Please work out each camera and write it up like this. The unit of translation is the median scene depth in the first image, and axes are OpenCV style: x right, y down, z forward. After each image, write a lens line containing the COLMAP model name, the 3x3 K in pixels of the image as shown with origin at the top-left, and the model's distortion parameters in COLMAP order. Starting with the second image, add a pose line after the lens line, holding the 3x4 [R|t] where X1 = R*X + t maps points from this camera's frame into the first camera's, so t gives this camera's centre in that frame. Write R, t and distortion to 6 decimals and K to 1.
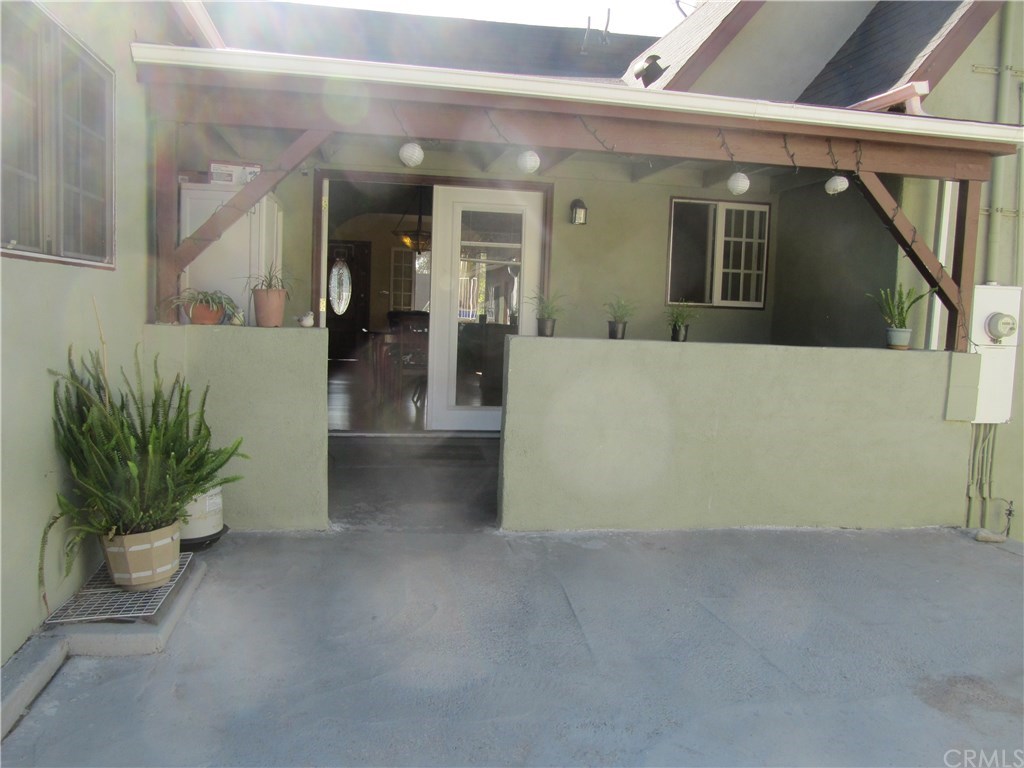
lens RADIAL K [[857.2, 0, 515.4], [0, 857.2, 389.4], [0, 0, 1]] dist [-0.054434, 0.020561]
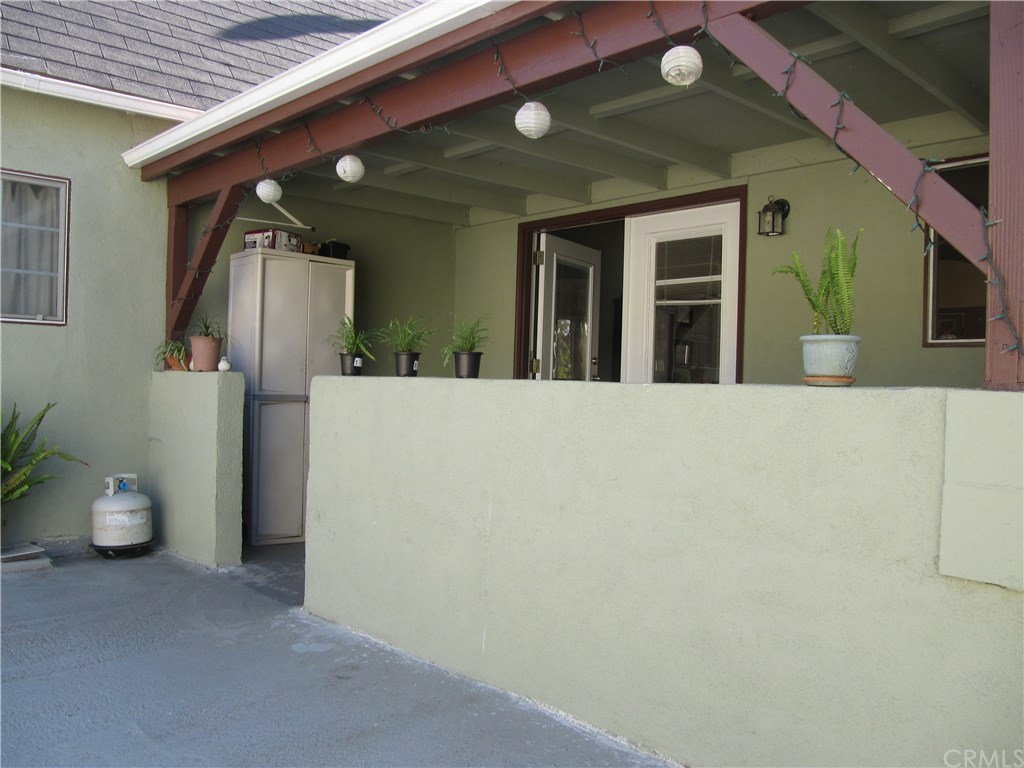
lens RADIAL K [[857.2, 0, 517.3], [0, 857.2, 381.4], [0, 0, 1]] dist [-0.054434, 0.020561]
pose [[0.536992, -0.028285, -0.843113, 0.769771], [-0.083759, 0.992711, -0.086651, 0.000282], [0.839419, 0.117149, 0.530709, 0.684784]]
